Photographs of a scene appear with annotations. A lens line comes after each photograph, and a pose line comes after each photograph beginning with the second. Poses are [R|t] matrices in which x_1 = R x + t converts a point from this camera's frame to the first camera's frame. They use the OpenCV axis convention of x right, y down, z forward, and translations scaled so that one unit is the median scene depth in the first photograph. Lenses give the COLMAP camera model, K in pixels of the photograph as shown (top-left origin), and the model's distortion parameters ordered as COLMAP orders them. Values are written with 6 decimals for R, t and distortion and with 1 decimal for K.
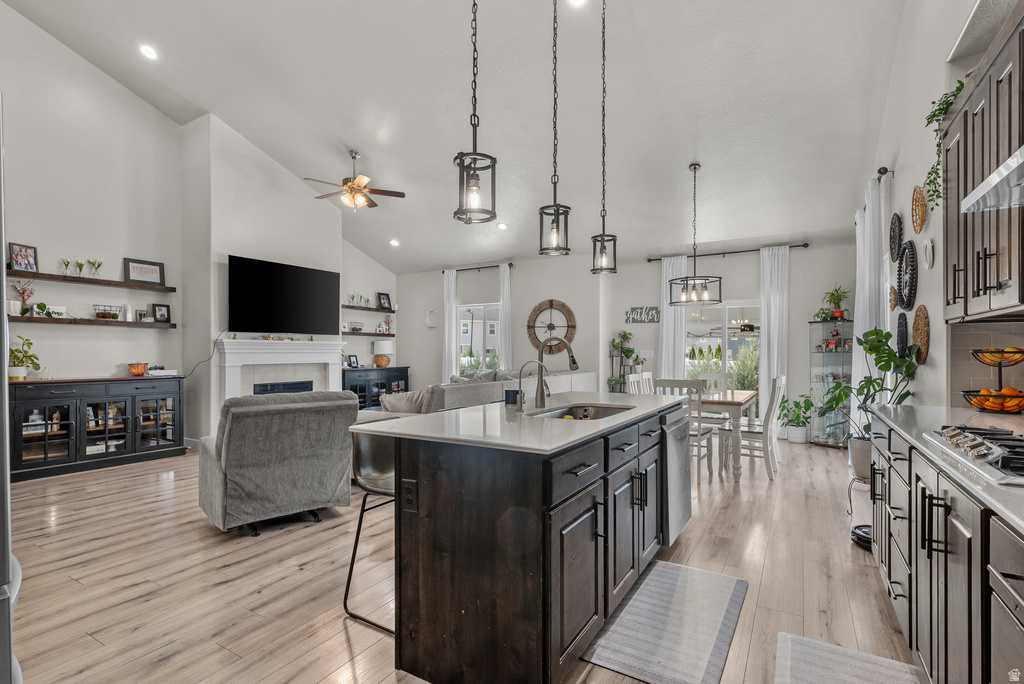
lens RADIAL K [[474.3, 0, 510.9], [0, 474.3, 348.6], [0, 0, 1]] dist [-0.000601, -0.000630]
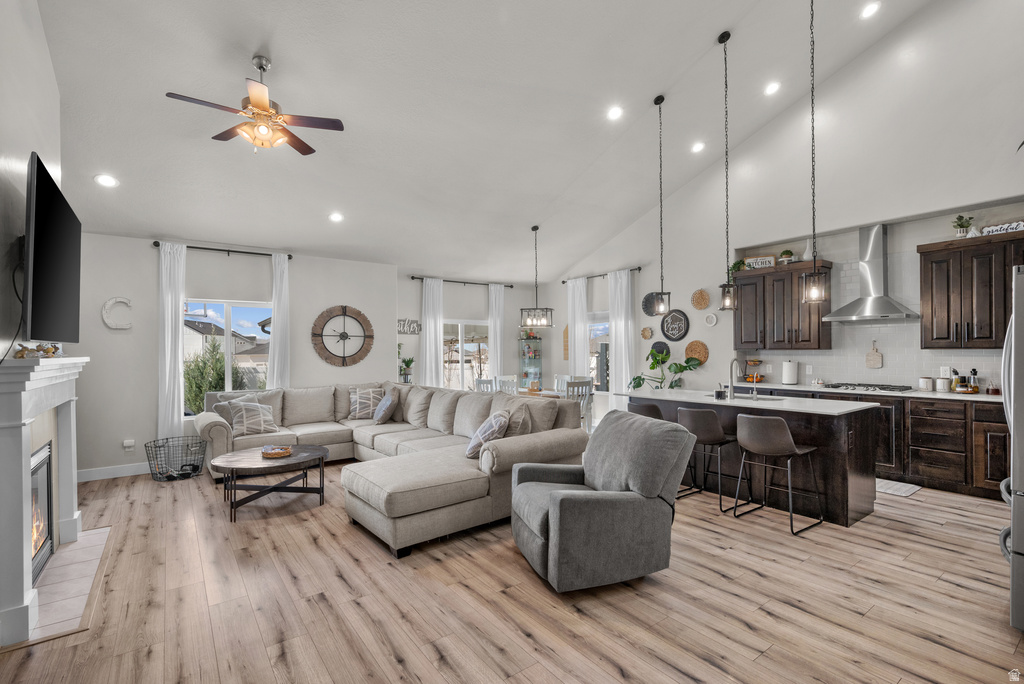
lens RADIAL K [[474.3, 0, 510.9], [0, 474.3, 348.6], [0, 0, 1]] dist [-0.000601, -0.000630]
pose [[0.395969, -0.001709, 0.918262, -0.779730], [0.004473, 0.999990, -0.000068, -0.025988], [-0.918253, 0.004134, 0.395973, 0.445755]]
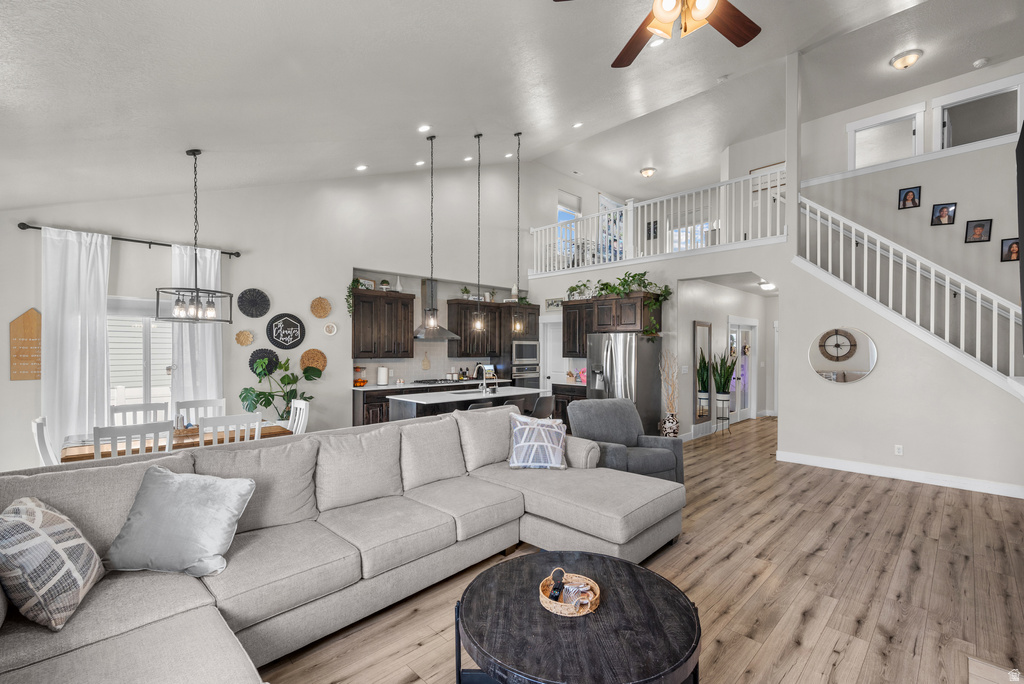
lens RADIAL K [[448.1, 0, 533.9], [0, 448.1, 345.0], [0, 0, 1]] dist [0.002149, 0.000378]
pose [[-0.973545, 0.000233, 0.228496, -0.298837], [-0.004122, 0.999819, -0.018583, -0.035449], [-0.228459, -0.019033, -0.973367, 1.380203]]
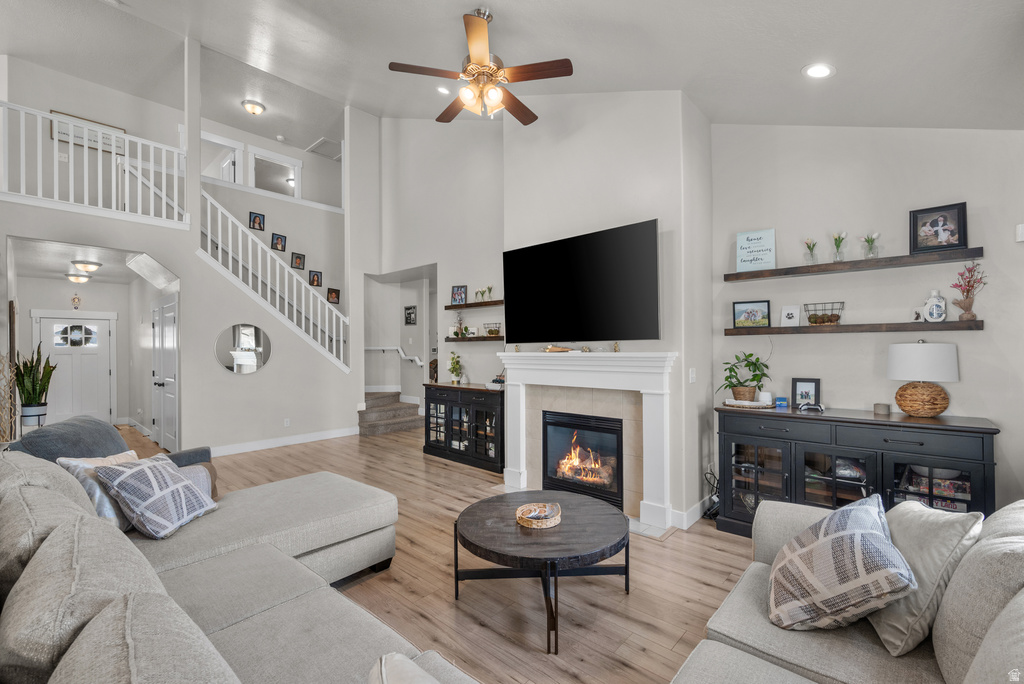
lens RADIAL K [[437.5, 0, 512.0], [0, 437.5, 342.0], [0, 0, 1]] dist [-0.009147, 0.000010]
pose [[-0.201001, -0.013822, -0.979494, 0.158603], [0.014510, 0.999749, -0.017085, -0.024028], [0.979484, -0.017647, -0.200750, 1.129028]]
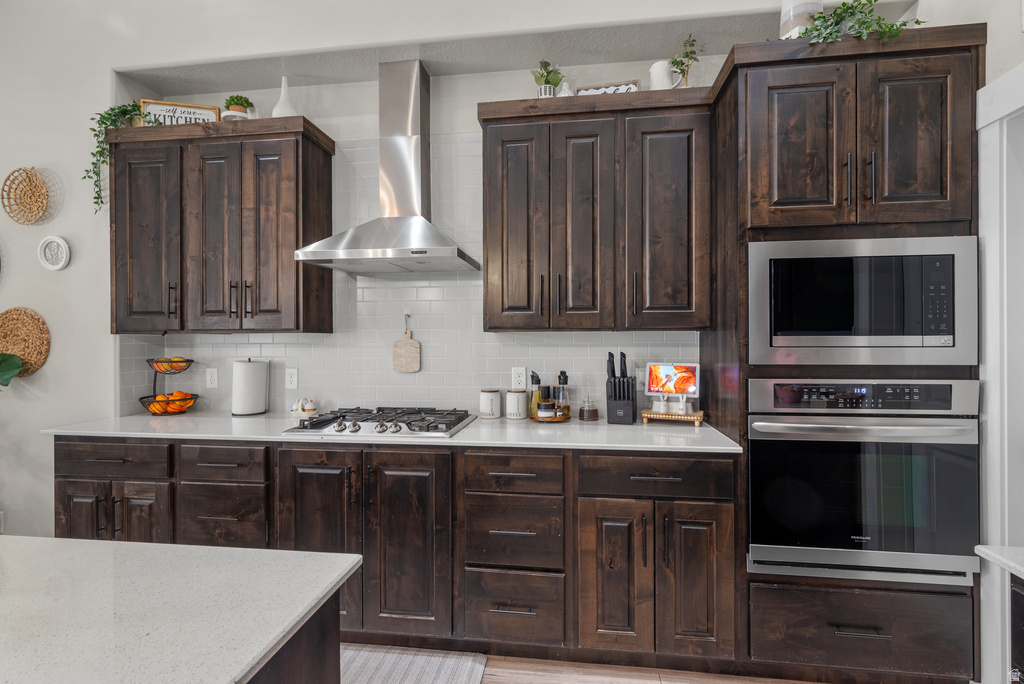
lens RADIAL K [[488.5, 0, 512.0], [0, 488.5, 342.0], [0, 0, 1]] dist [0.000811, -0.000007]
pose [[-0.381784, -0.004161, 0.924242, -0.128243], [-0.000483, 0.999991, 0.004302, -0.015319], [-0.924252, 0.001196, -0.381782, 0.250933]]
